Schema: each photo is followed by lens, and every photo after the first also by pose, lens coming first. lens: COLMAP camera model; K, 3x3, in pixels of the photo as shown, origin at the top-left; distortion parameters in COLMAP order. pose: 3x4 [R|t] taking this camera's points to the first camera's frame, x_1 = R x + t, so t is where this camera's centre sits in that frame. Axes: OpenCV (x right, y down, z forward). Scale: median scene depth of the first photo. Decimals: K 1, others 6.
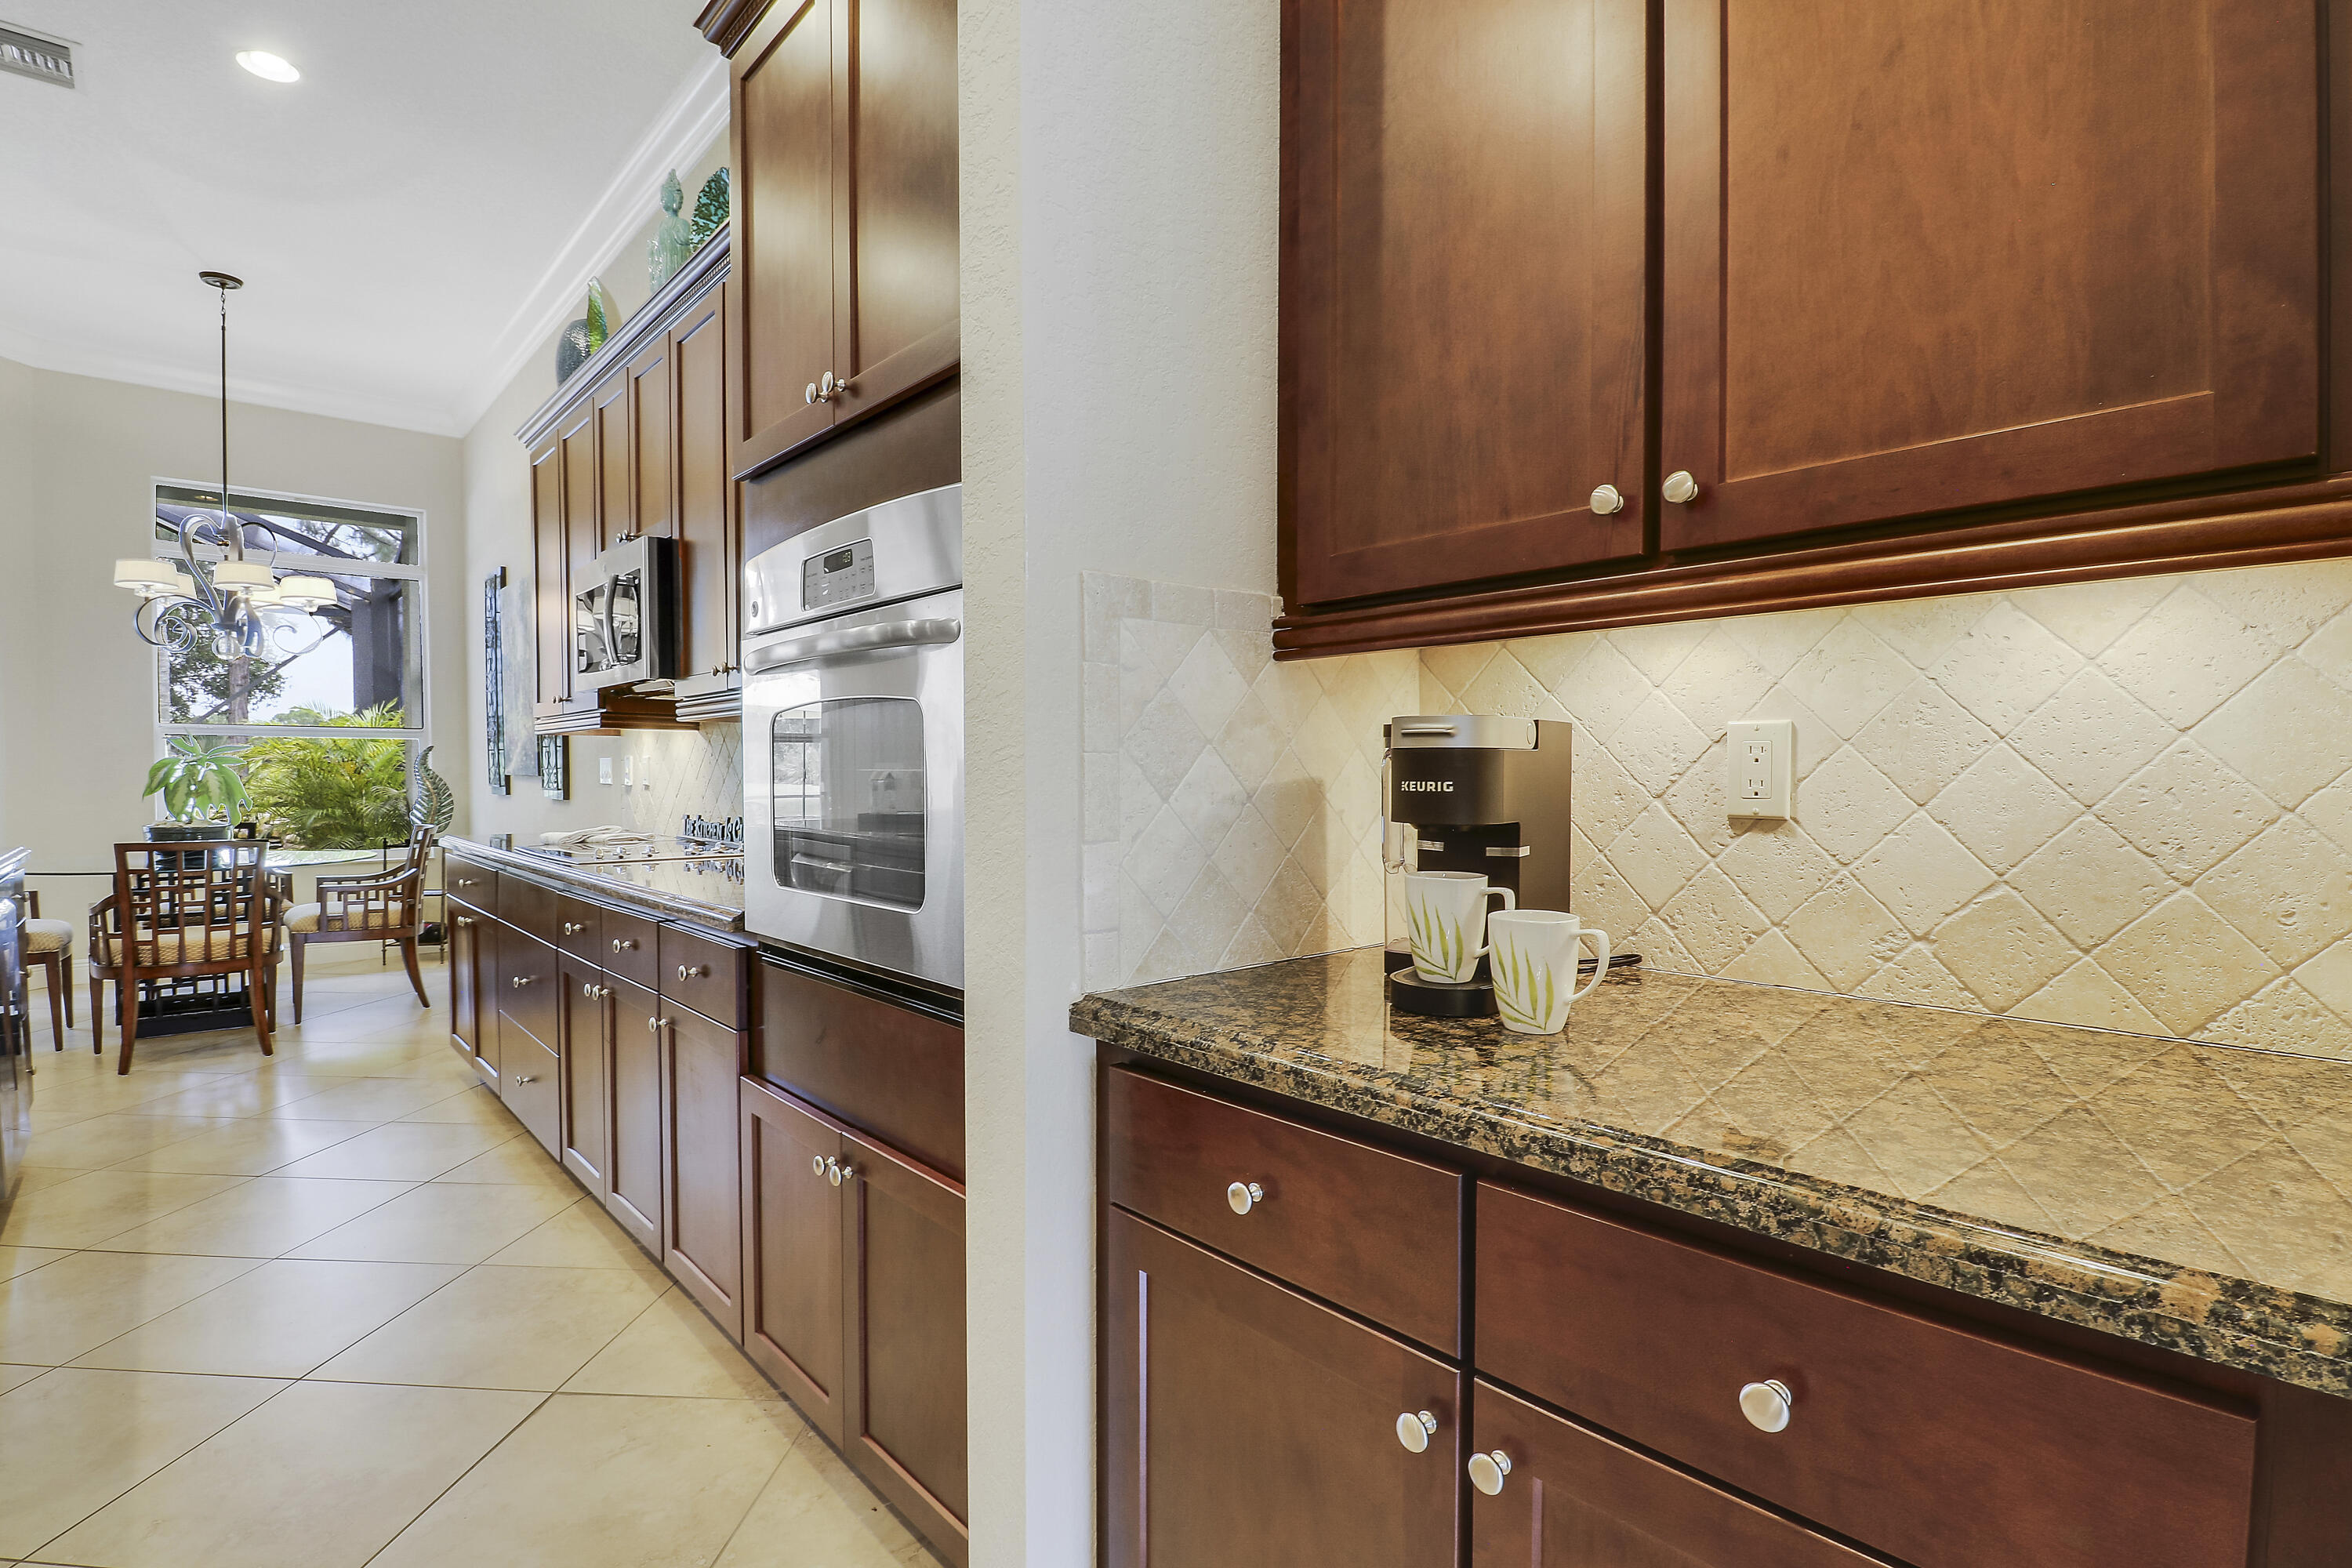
lens RADIAL K [[1091.7, 0, 1176.0], [0, 1091.7, 784.0], [0, 0, 1]] dist [-0.001724, -0.000679]
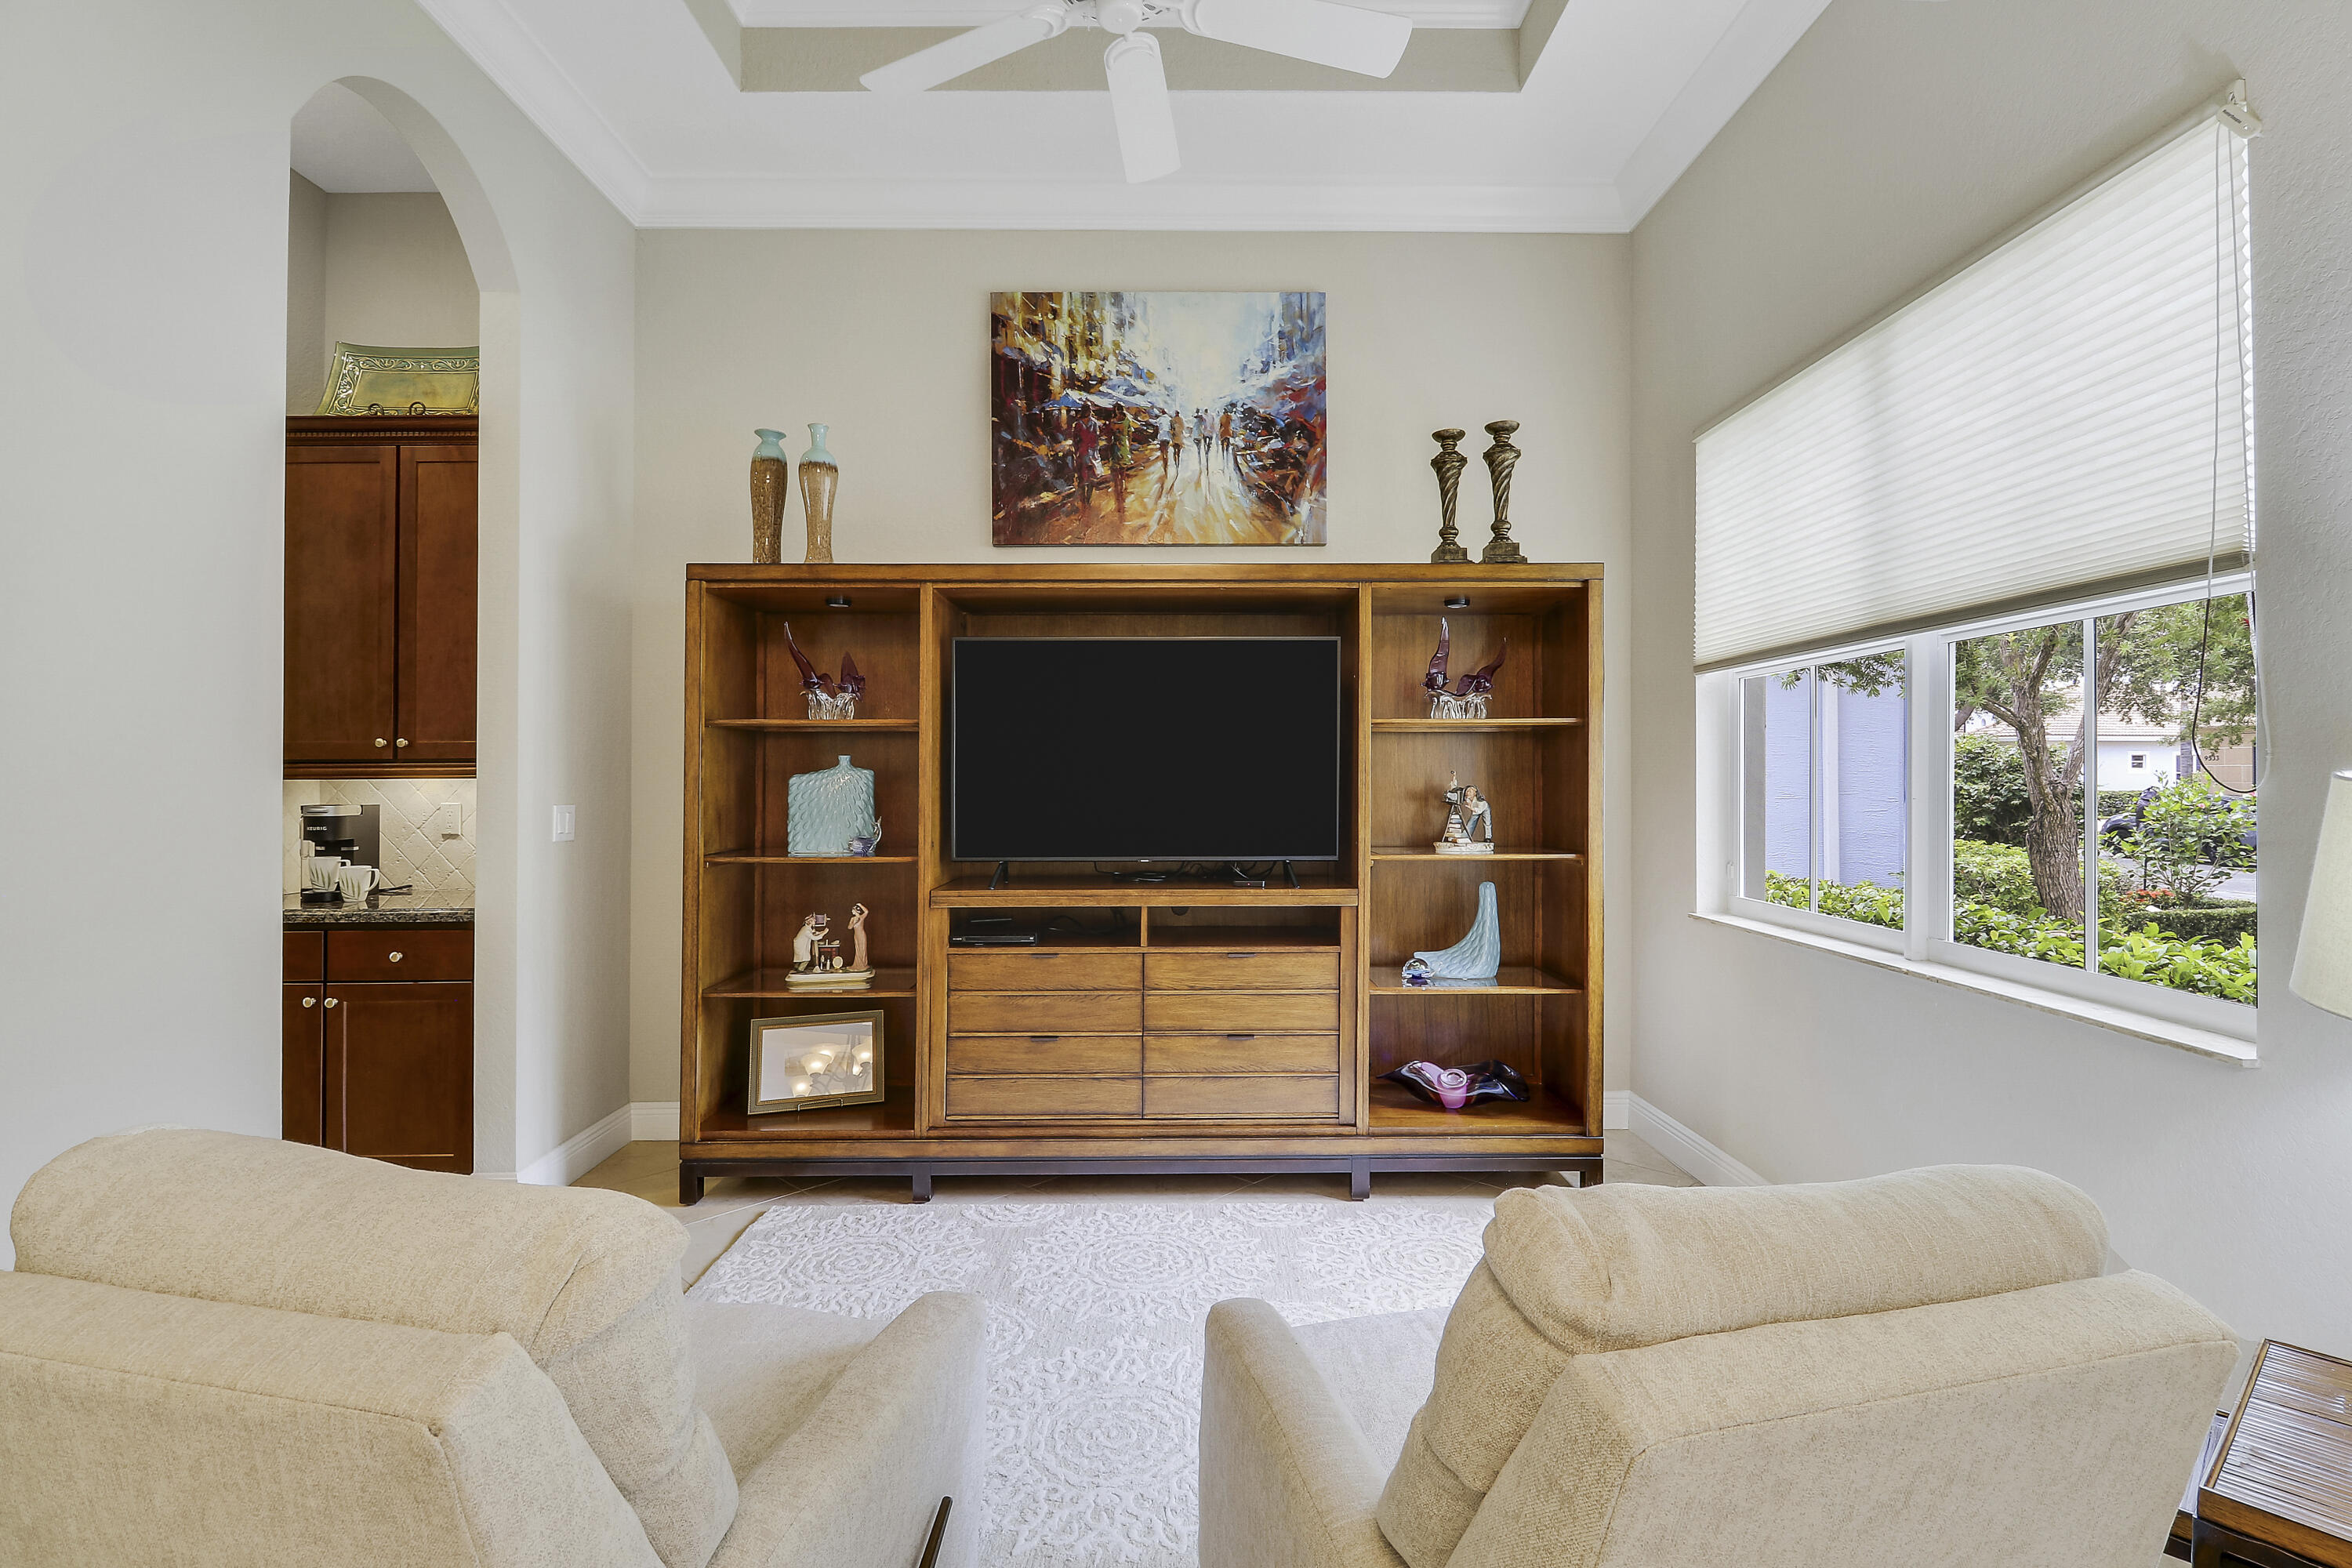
lens RADIAL K [[1068.2, 0, 1176.0], [0, 1068.2, 784.0], [0, 0, 1]] dist [-0.027310, -0.000409]
pose [[0.645168, 0.001514, 0.764039, -0.467605], [0.010990, 0.999876, -0.011261, -0.062709], [-0.763961, 0.015662, 0.645072, -2.762031]]
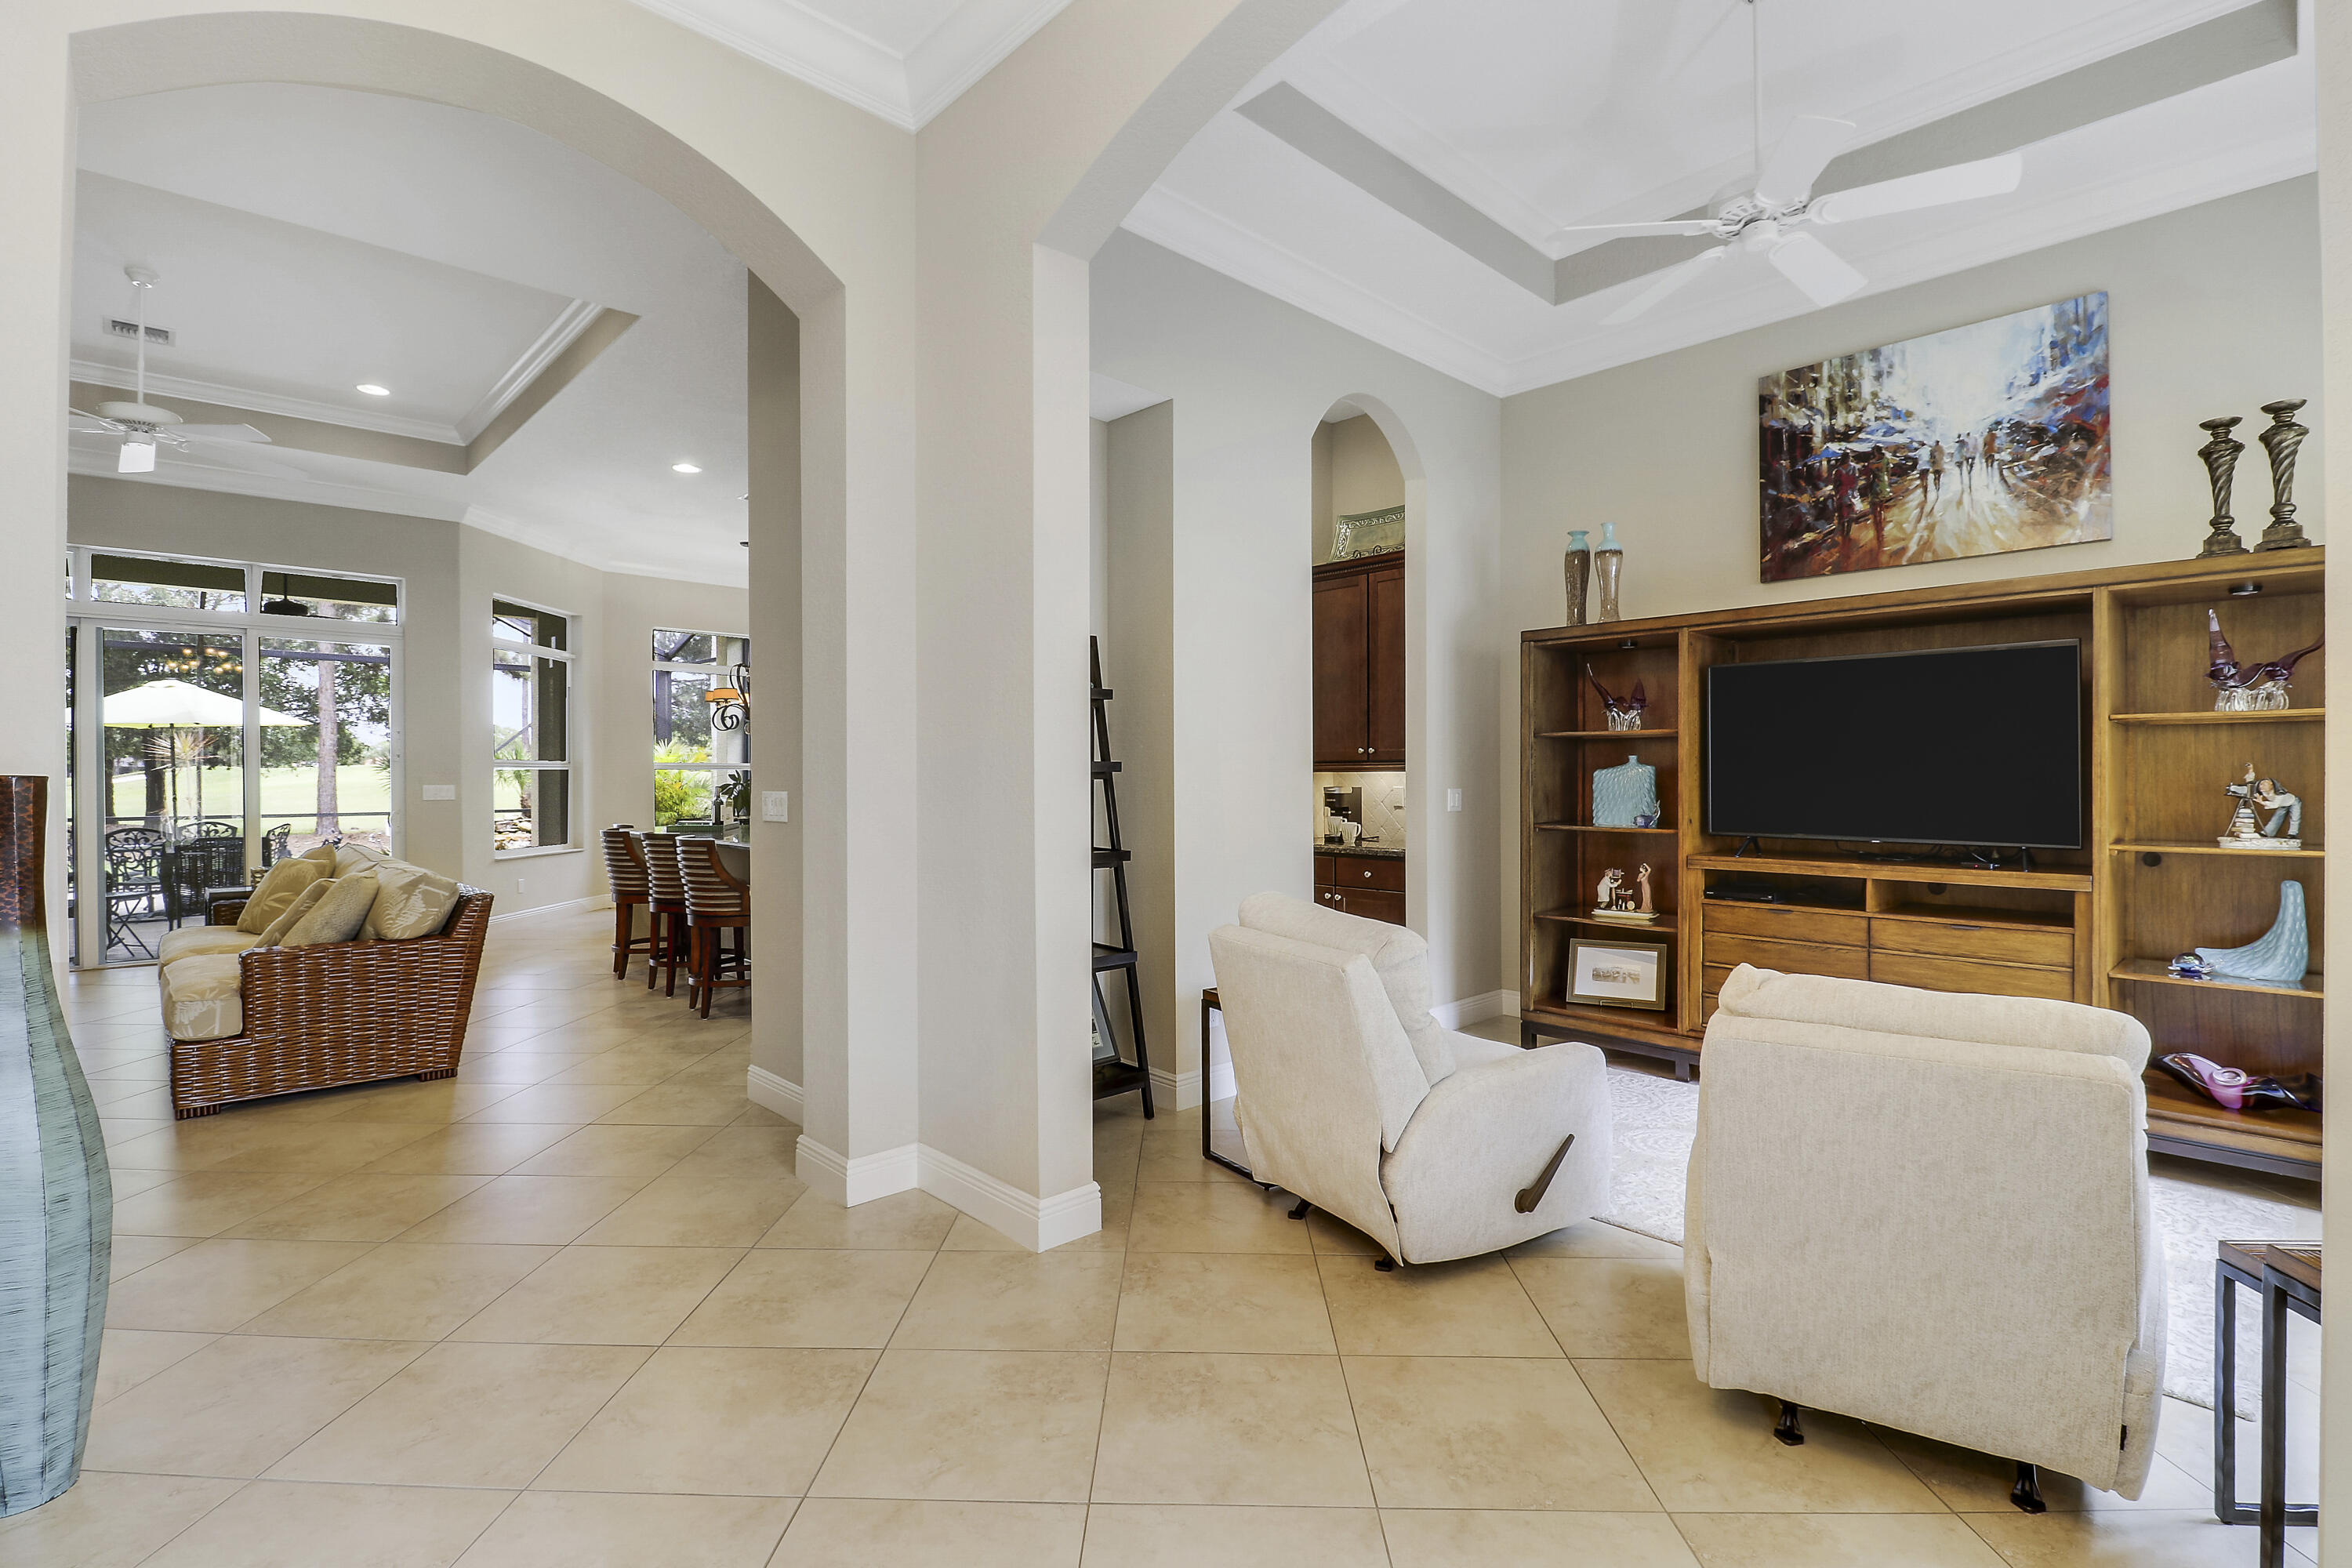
lens RADIAL K [[1091.7, 0, 1176.0], [0, 1091.7, 784.0], [0, 0, 1]] dist [-0.001724, -0.000679]
pose [[0.999866, 0.000423, 0.016386, -0.638779], [-0.000349, 0.999990, -0.004536, -0.053153], [-0.016388, 0.004530, 0.999855, -4.455732]]
